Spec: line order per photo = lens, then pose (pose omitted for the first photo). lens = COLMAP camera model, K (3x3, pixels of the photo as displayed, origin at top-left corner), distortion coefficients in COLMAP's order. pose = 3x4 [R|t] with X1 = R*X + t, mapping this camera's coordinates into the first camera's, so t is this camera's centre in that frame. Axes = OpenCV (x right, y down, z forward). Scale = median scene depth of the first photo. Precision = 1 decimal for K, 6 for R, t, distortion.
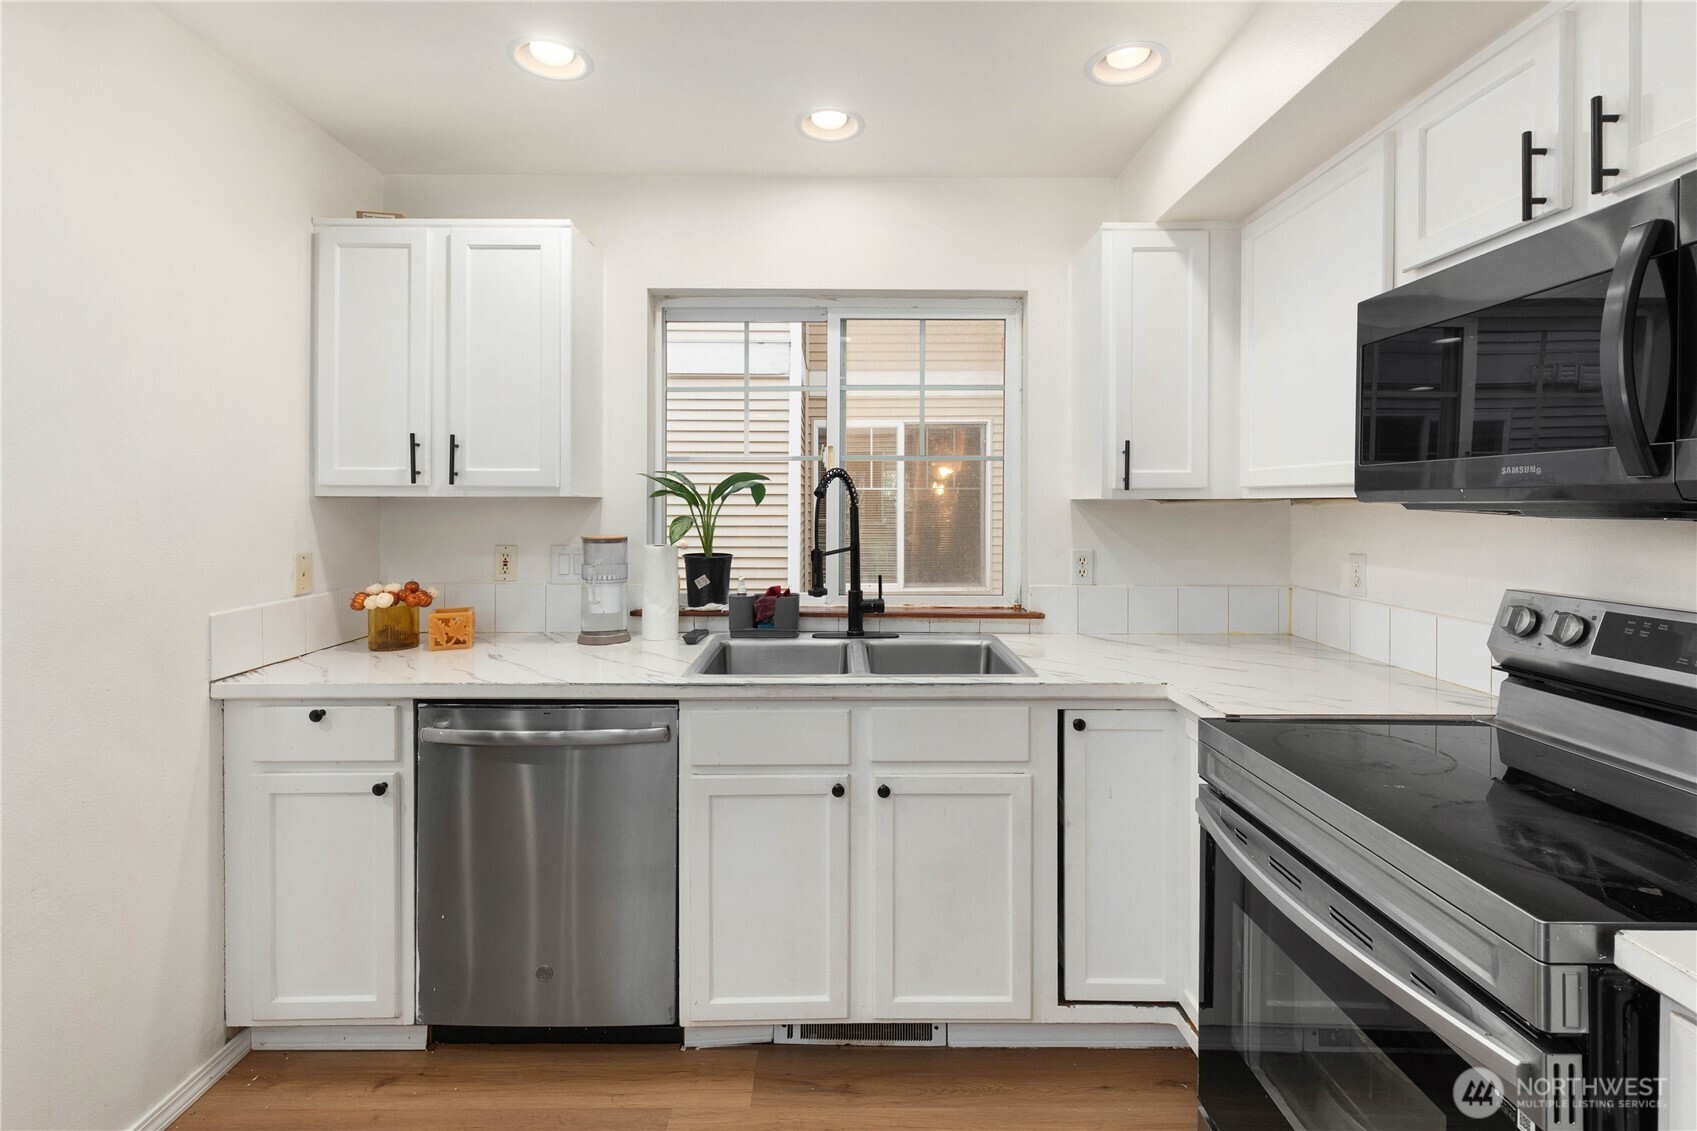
lens RADIAL K [[794.3, 0, 846.8], [0, 794.3, 499.8], [0, 0, 1]] dist [0.003045, 0.000021]
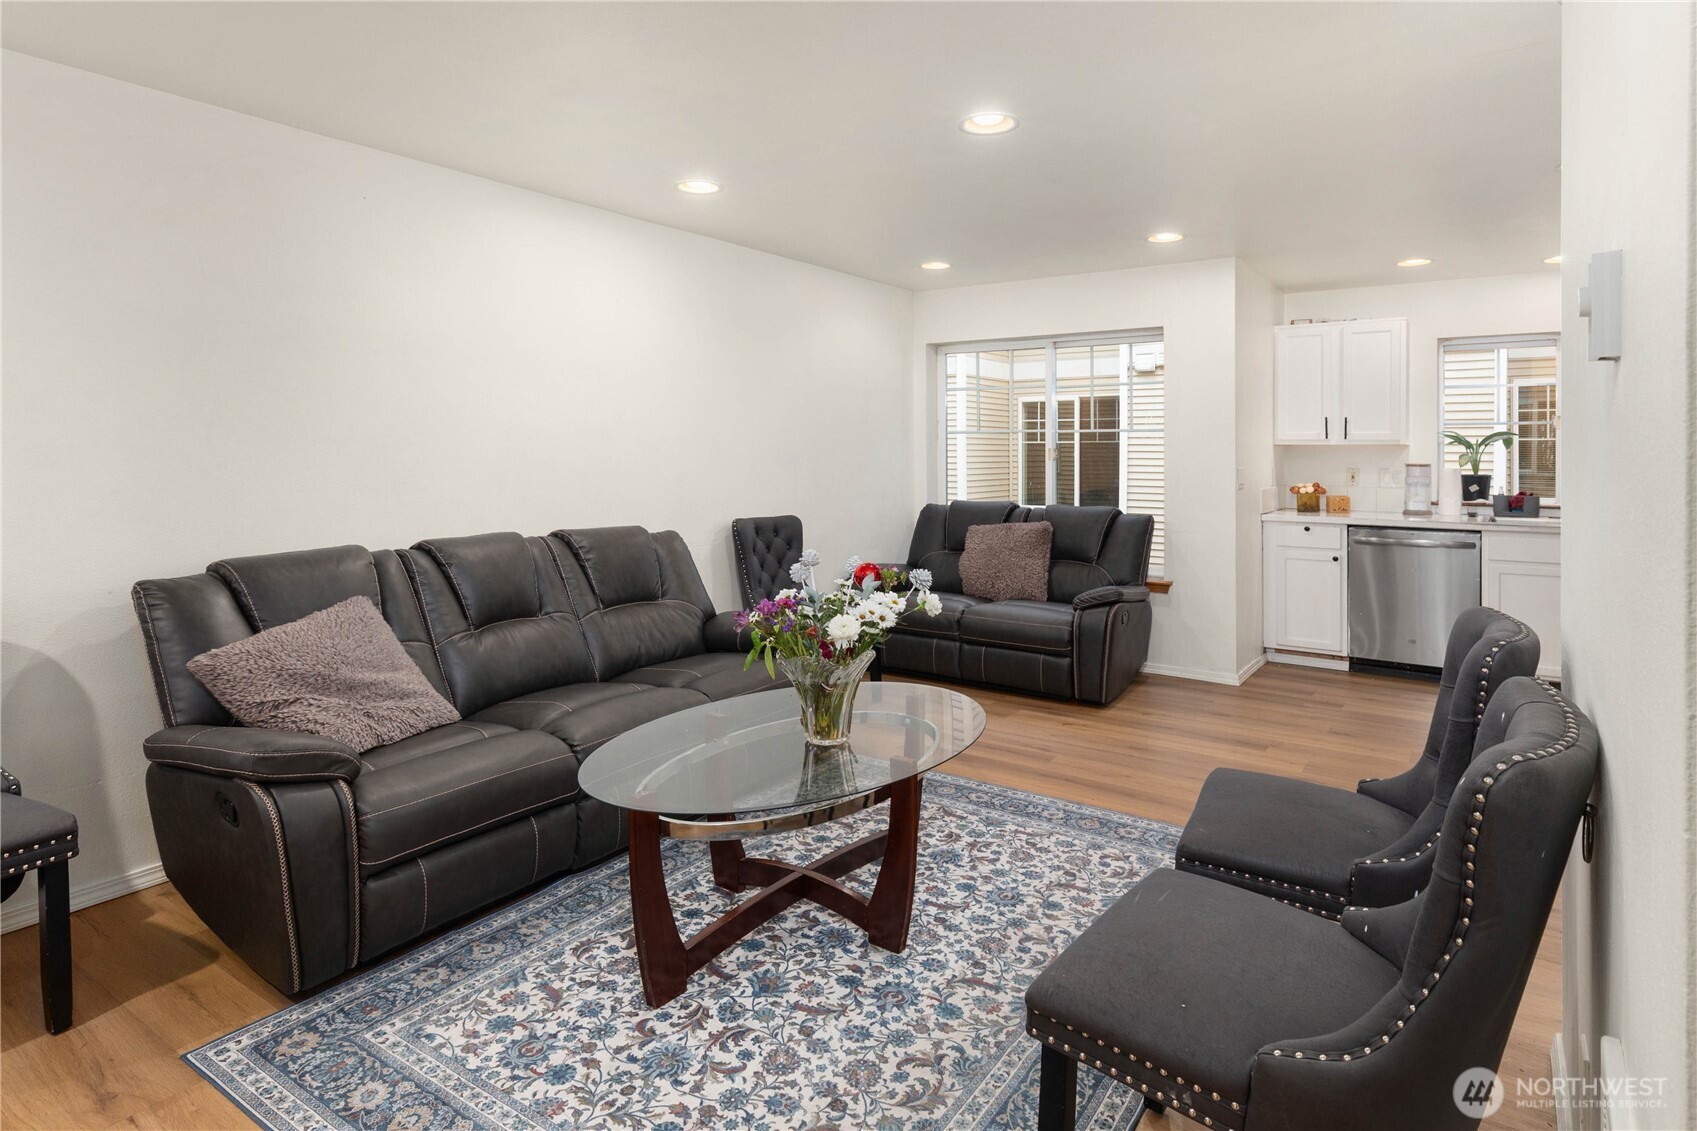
lens RADIAL K [[929.4, 0, 844.8], [0, 929.4, 477.4], [0, 0, 1]] dist [0.054148, 0.000164]
pose [[0.816624, 0.020228, -0.576816, -0.122726], [-0.002023, 0.999480, 0.032187, 0.006441], [0.577167, -0.025118, 0.816240, -2.266867]]
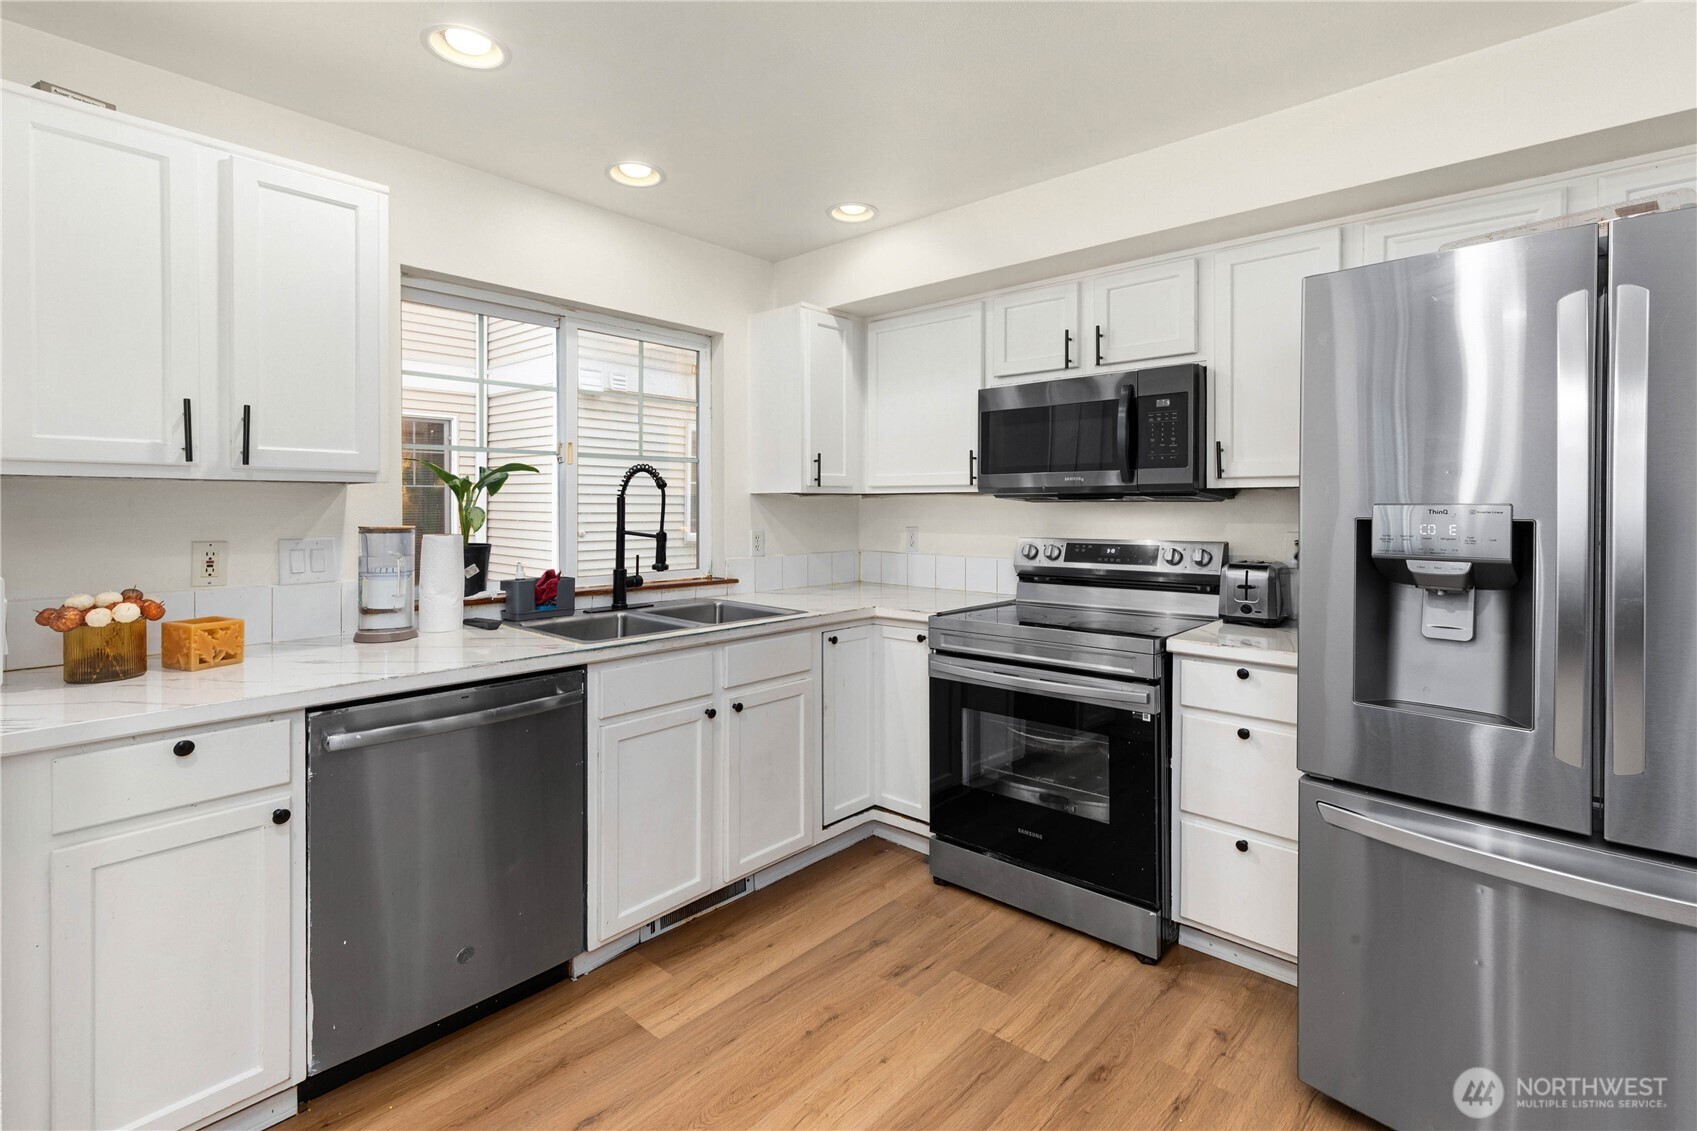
lens RADIAL K [[794.3, 0, 846.8], [0, 794.3, 499.8], [0, 0, 1]] dist [0.003045, 0.000021]
pose [[0.668476, 0.006643, 0.743704, -0.778654], [-0.002989, 0.999976, -0.006246, 0.023180], [-0.743728, 0.001952, 0.668480, -0.030962]]
